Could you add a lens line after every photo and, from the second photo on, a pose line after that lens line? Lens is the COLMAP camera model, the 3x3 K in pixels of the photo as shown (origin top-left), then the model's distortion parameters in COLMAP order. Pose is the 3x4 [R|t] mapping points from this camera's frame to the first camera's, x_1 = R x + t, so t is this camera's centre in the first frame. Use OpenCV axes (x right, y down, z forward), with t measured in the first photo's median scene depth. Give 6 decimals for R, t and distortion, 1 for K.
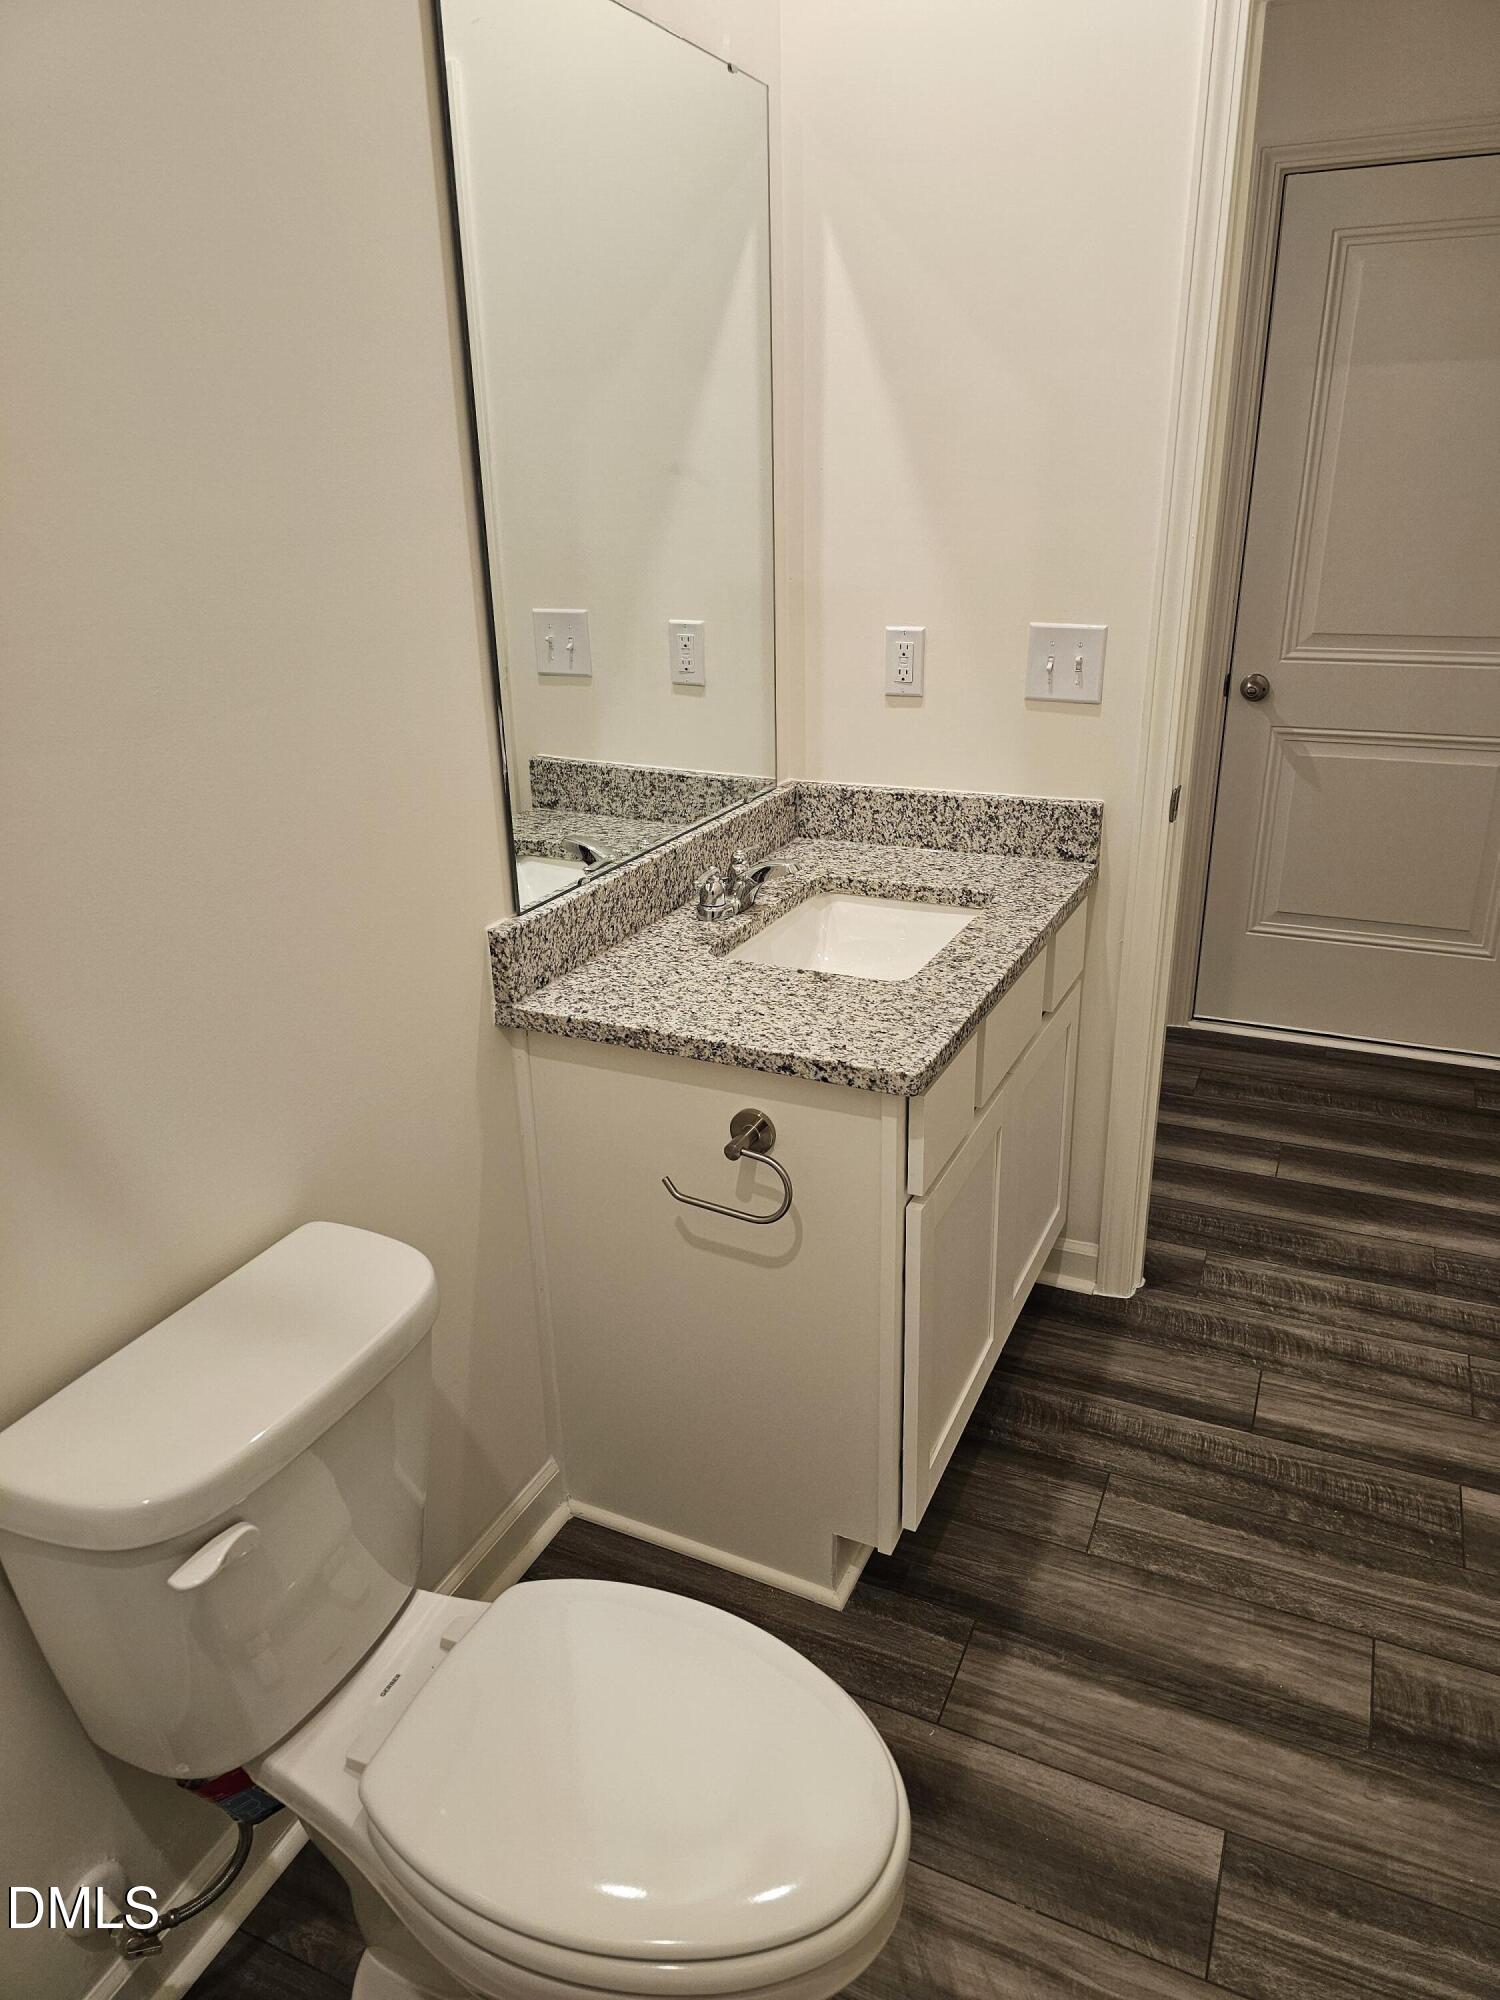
lens RADIAL K [[1344.3, 0, 753.2], [0, 1344.3, 985.2], [0, 0, 1]] dist [0.042109, -0.017979]
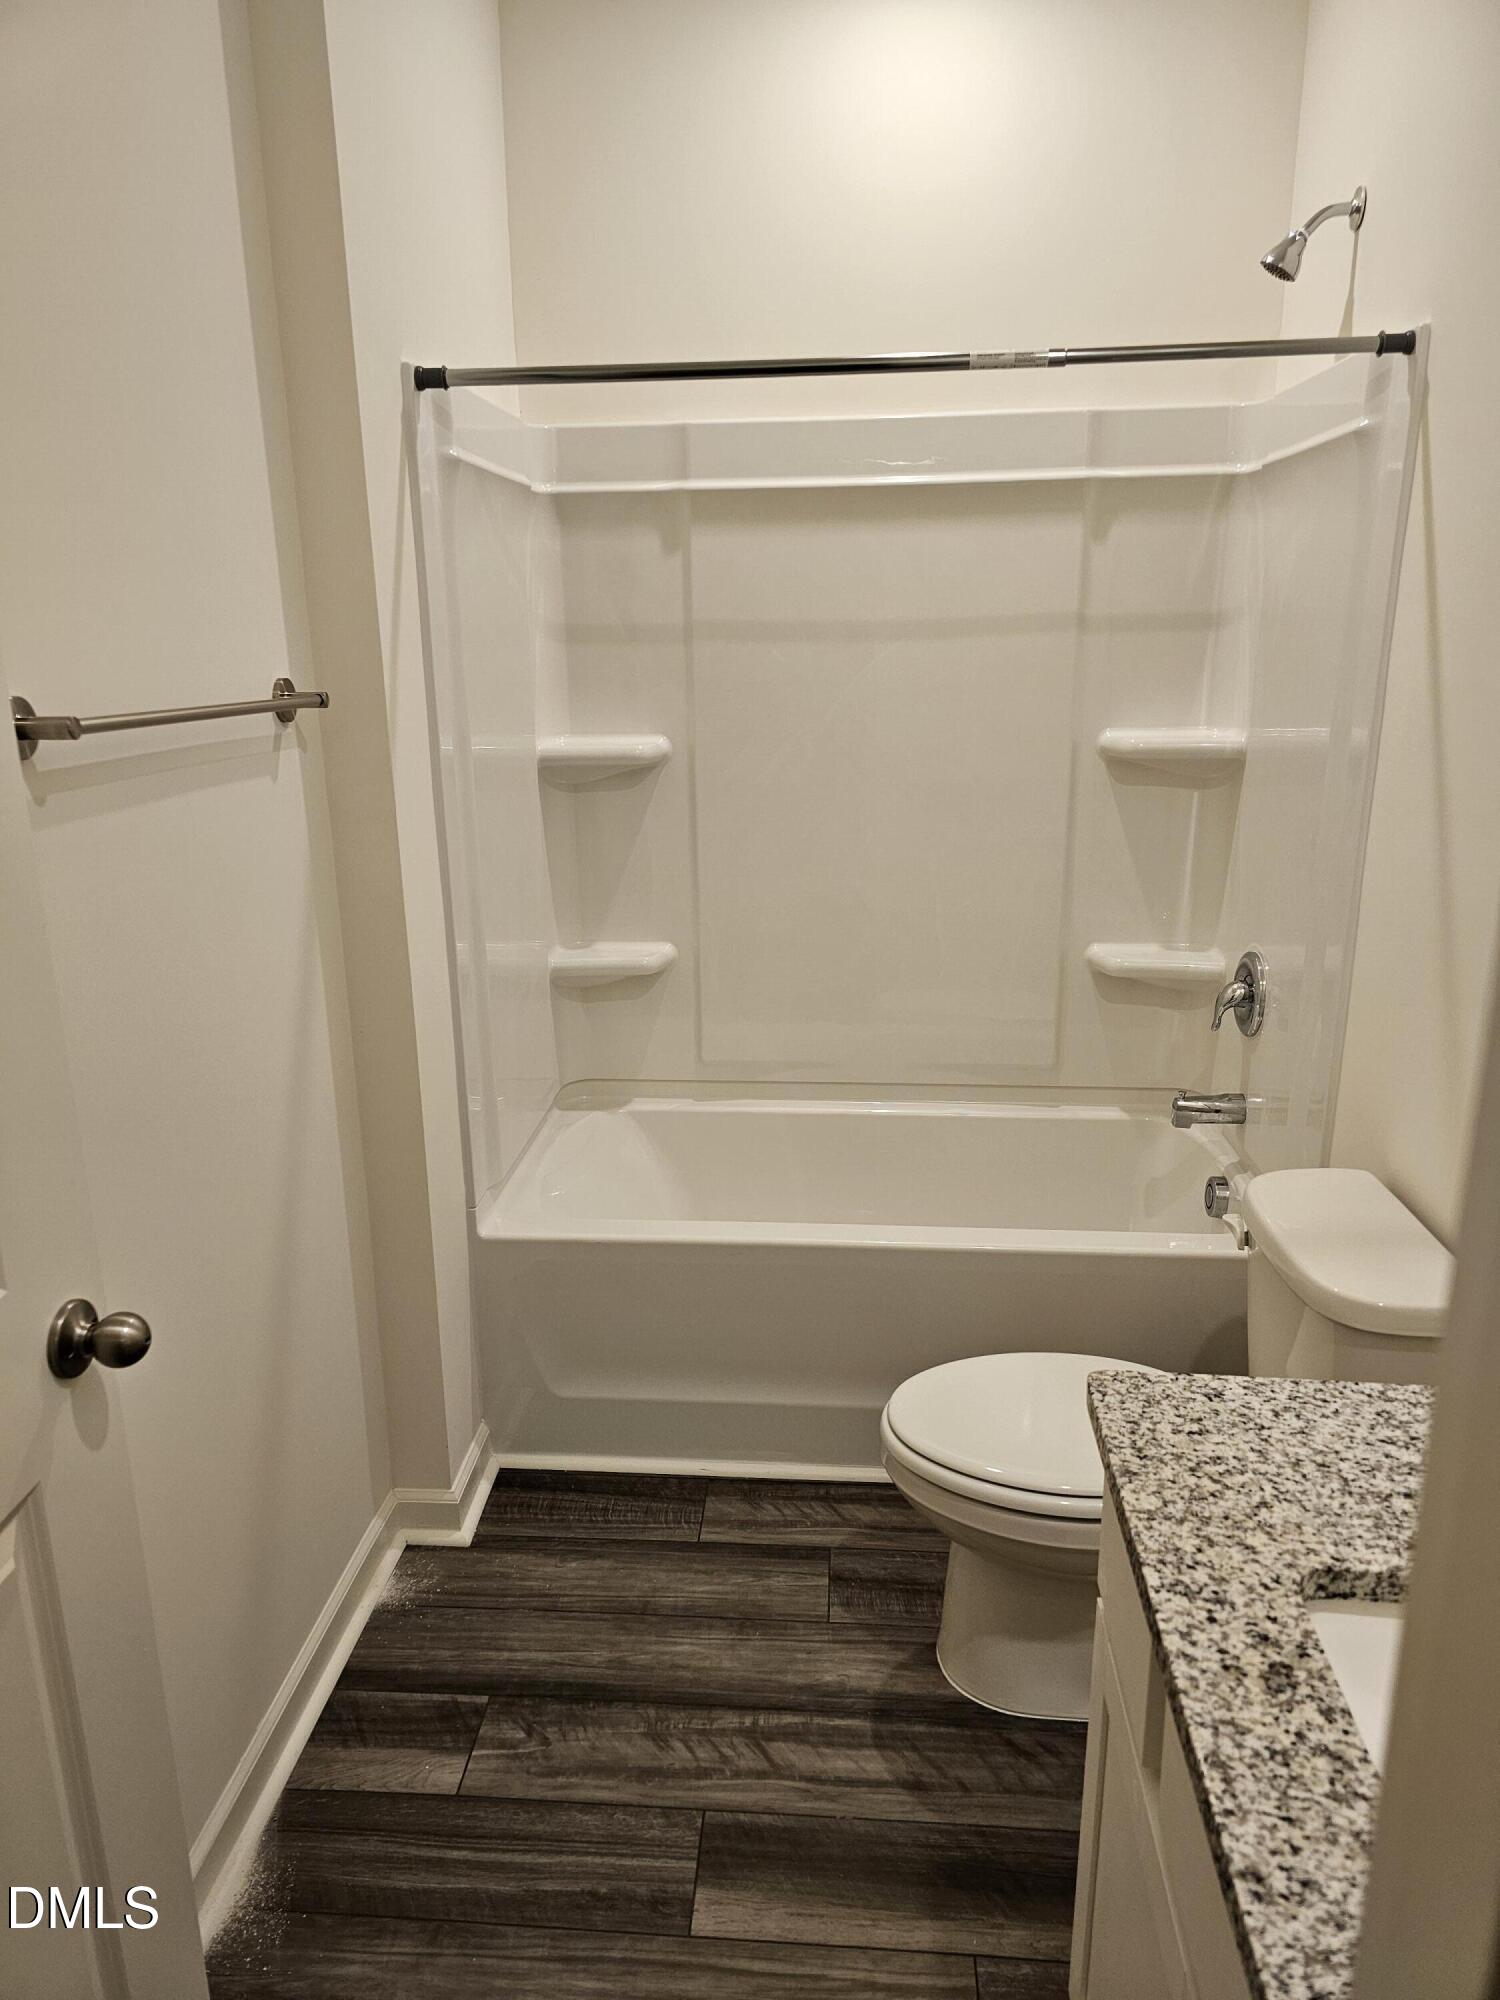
lens RADIAL K [[1344.3, 0, 765.6], [0, 1344.3, 1000.7], [0, 0, 1]] dist [0.042109, -0.017979]
pose [[-0.932306, 0.123854, -0.339802, 0.555108], [-0.105248, 0.805964, 0.582533, -0.581177], [0.346017, 0.578862, -0.738370, 1.369025]]
